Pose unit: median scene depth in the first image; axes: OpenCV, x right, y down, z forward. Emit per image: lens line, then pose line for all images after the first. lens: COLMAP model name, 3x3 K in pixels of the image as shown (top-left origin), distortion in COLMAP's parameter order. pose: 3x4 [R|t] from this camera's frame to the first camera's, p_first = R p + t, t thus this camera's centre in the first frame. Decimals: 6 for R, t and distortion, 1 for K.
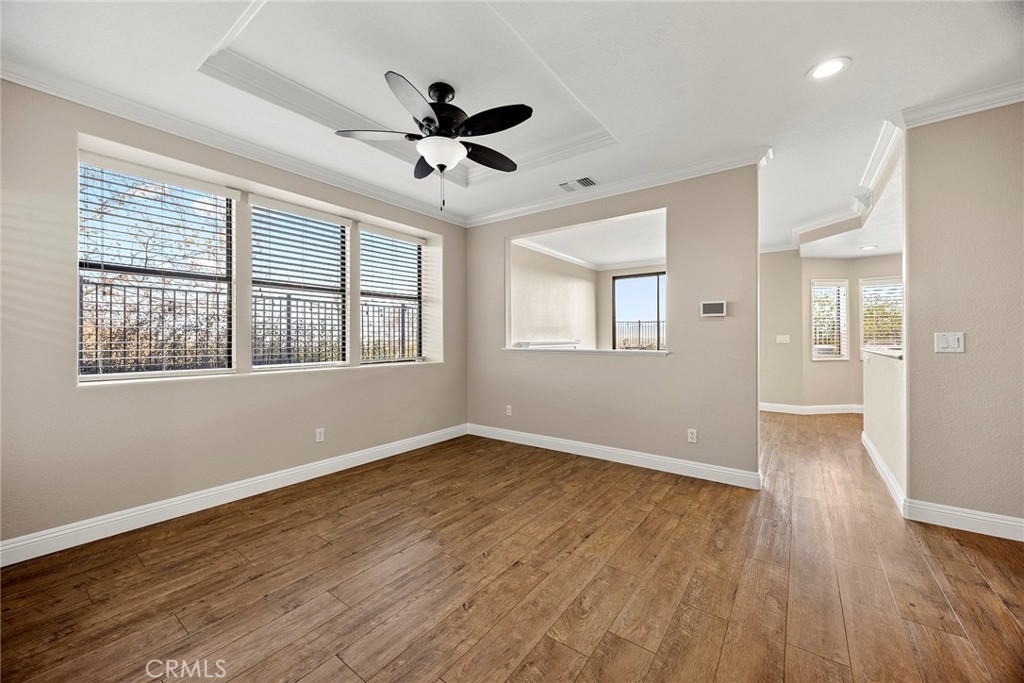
lens RADIAL K [[388.5, 0, 514.0], [0, 388.5, 338.6], [0, 0, 1]] dist [-0.000459, 0.000173]
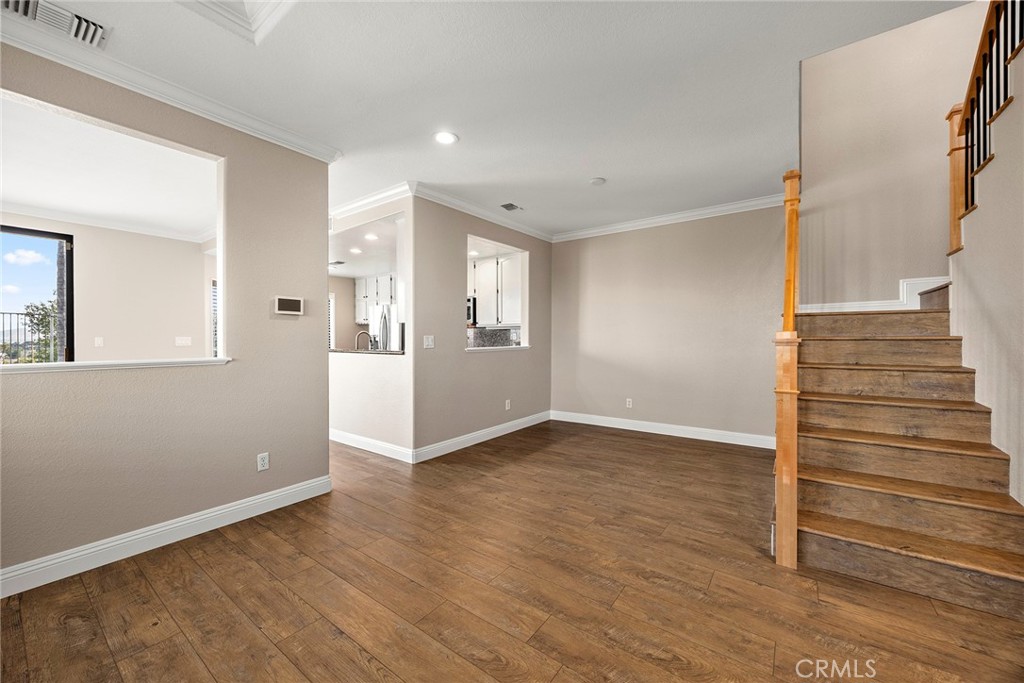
lens RADIAL K [[388.5, 0, 514.0], [0, 388.5, 338.6], [0, 0, 1]] dist [-0.000459, 0.000173]
pose [[0.006006, 0.000404, 0.999982, -0.389803], [0.004213, 0.999991, -0.000429, -0.000928], [-0.999973, 0.004216, 0.006004, 0.551531]]
